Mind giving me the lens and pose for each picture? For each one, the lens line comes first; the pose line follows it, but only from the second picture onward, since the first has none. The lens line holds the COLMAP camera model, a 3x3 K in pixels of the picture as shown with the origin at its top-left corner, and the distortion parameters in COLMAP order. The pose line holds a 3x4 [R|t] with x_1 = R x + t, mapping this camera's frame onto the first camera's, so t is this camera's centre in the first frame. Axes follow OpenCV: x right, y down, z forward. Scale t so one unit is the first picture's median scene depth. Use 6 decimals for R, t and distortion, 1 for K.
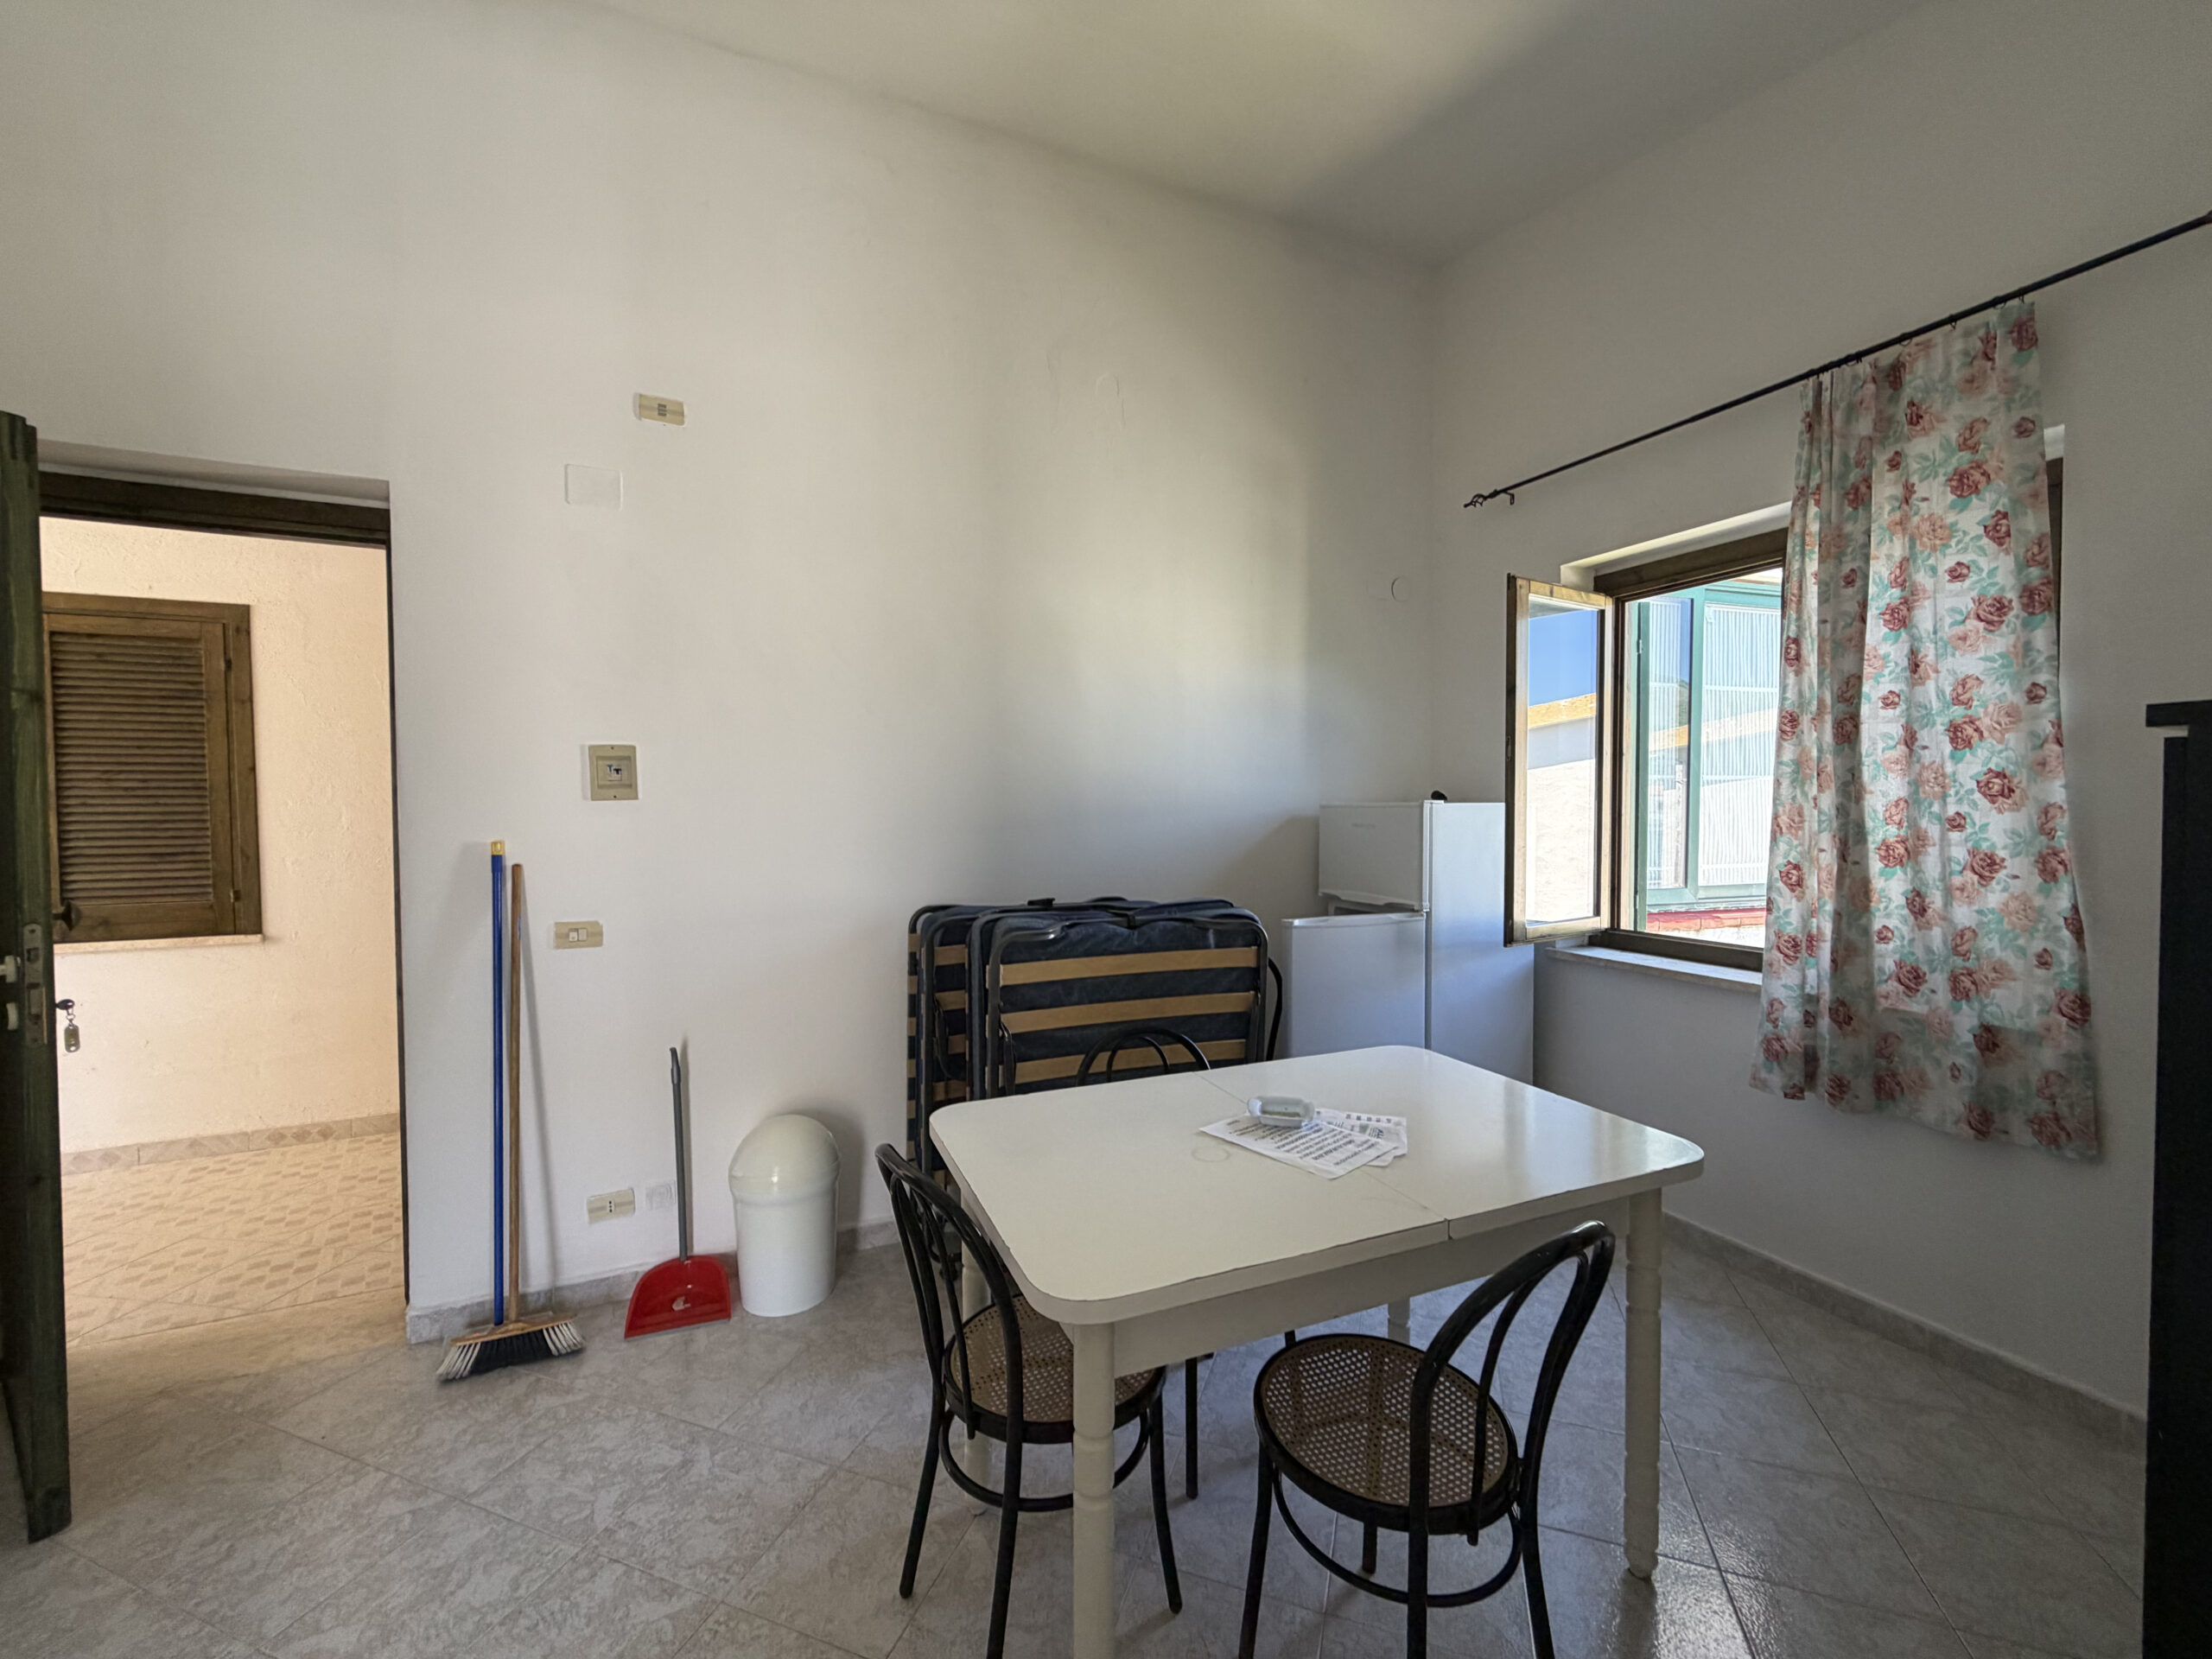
lens RADIAL K [[889.4, 0, 1106.0], [0, 889.4, 829.5], [0, 0, 1]] dist [0.001482, -0.000074]
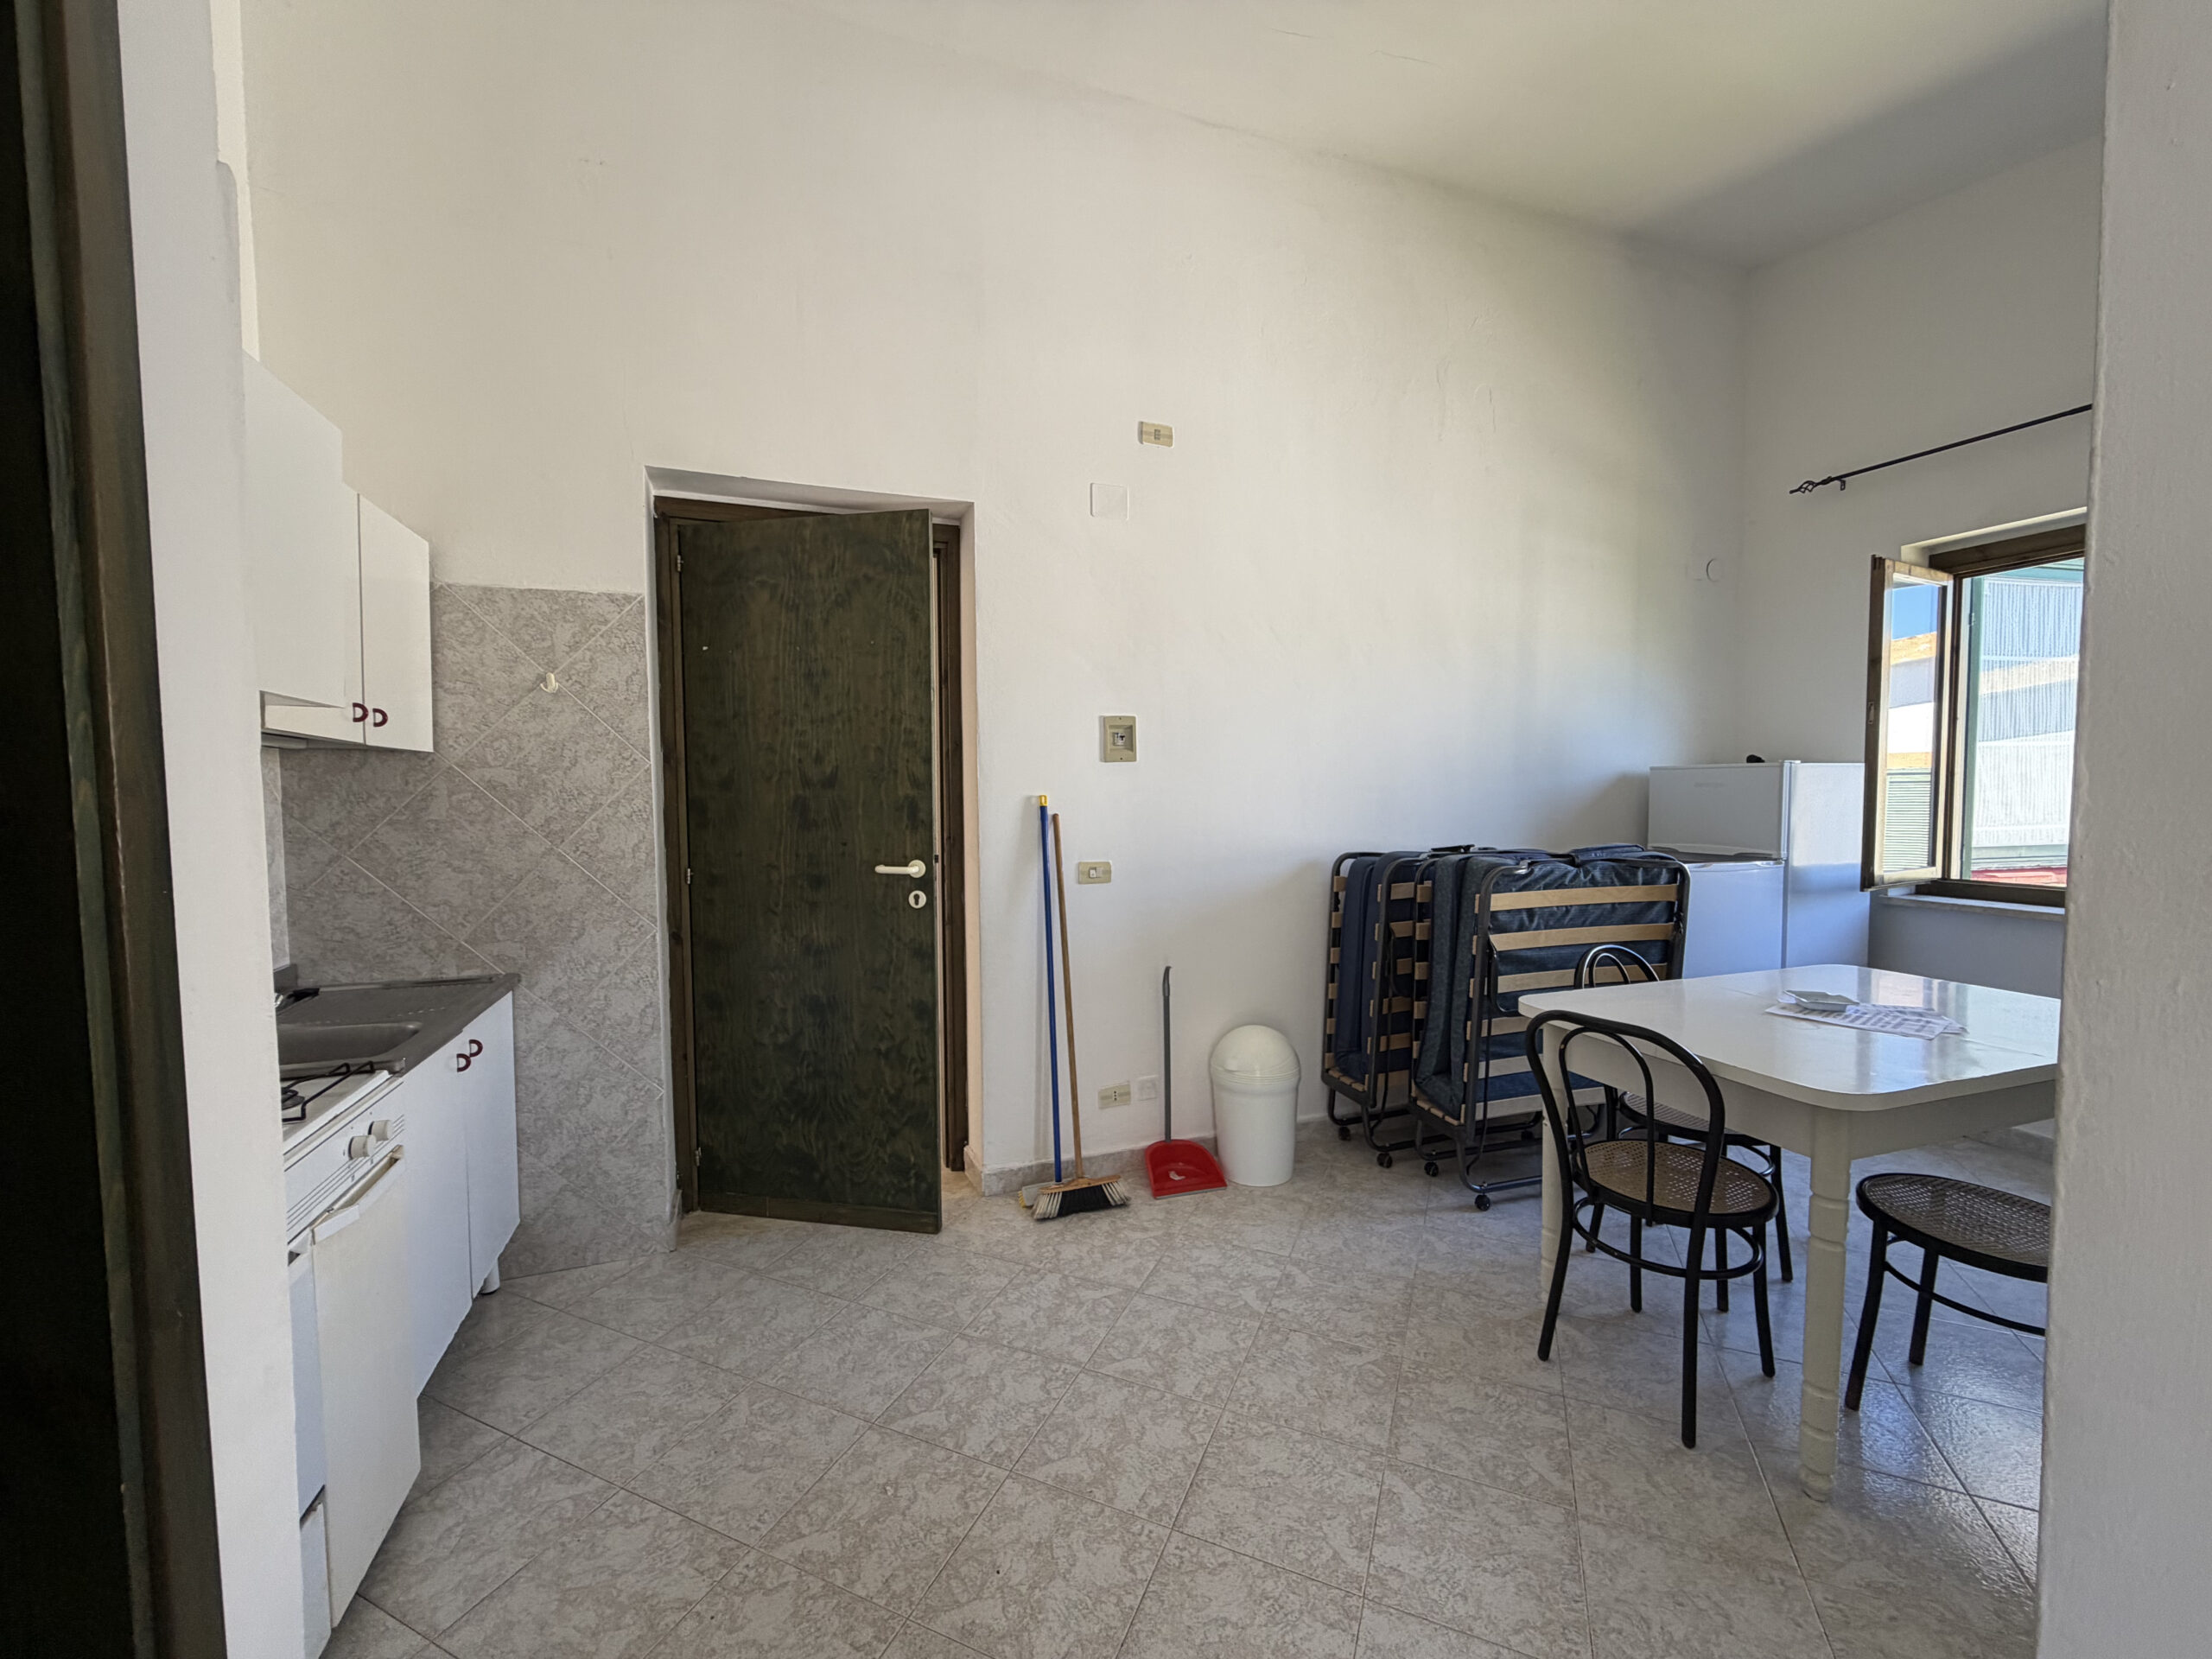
lens RADIAL K [[889.4, 0, 1106.0], [0, 889.4, 829.5], [0, 0, 1]] dist [0.001482, -0.000074]
pose [[0.997539, -0.000060, -0.070109, -0.489038], [0.001508, 0.999787, 0.020591, 0.034609], [0.070093, -0.020646, 0.997327, -0.210421]]
